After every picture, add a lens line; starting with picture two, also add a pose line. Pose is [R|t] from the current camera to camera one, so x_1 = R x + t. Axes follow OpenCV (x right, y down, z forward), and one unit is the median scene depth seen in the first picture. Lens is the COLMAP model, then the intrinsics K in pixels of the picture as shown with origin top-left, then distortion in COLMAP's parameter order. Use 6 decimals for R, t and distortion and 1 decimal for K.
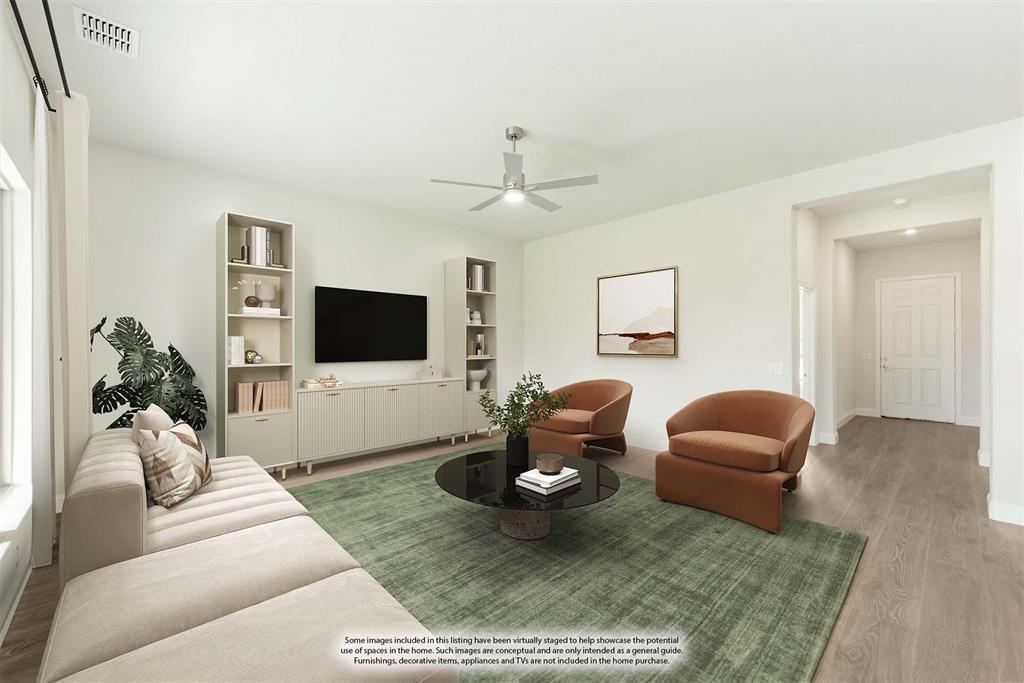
lens RADIAL K [[409.5, 0, 509.1], [0, 409.5, 344.3], [0, 0, 1]] dist [-0.002024, -0.000294]
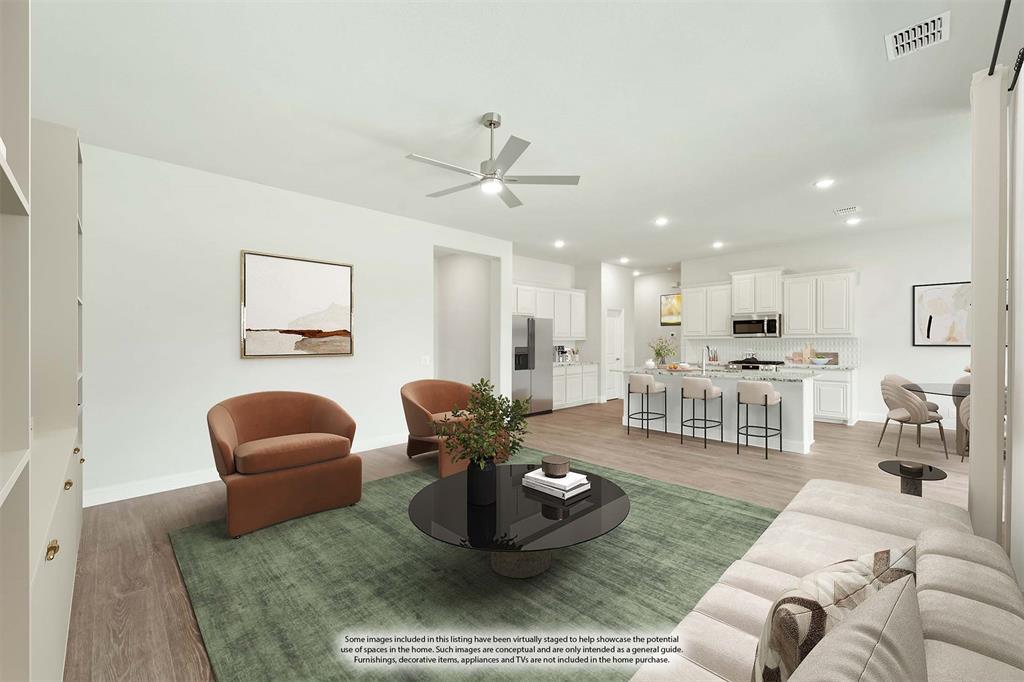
lens RADIAL K [[409.5, 0, 509.1], [0, 409.5, 343.8], [0, 0, 1]] dist [-0.002024, -0.000294]
pose [[-0.017834, -0.014557, 0.999735, -0.679696], [-0.000464, 0.999894, 0.014551, -0.013483], [-0.999841, -0.000204, -0.017839, 0.720196]]
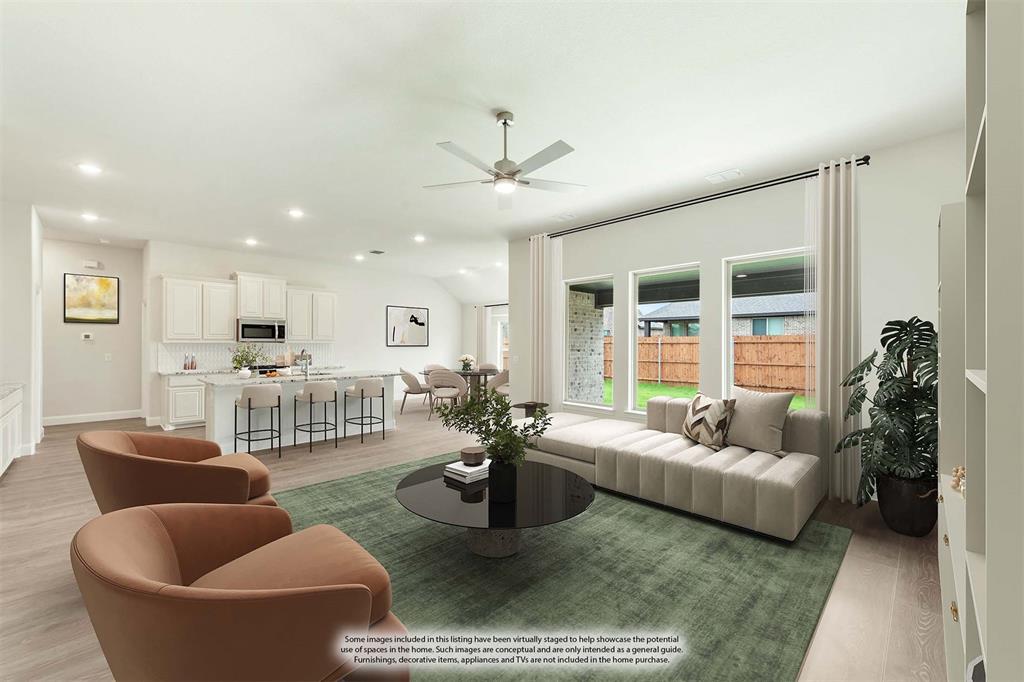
lens RADIAL K [[411.3, 0, 506.2], [0, 411.3, 345.6], [0, 0, 1]] dist [0.064830, -0.000137]
pose [[-0.999551, -0.008062, -0.028851, 0.027420], [-0.007863, 0.999944, -0.007018, 0.002190], [0.028906, -0.006788, -0.999559, 1.427003]]
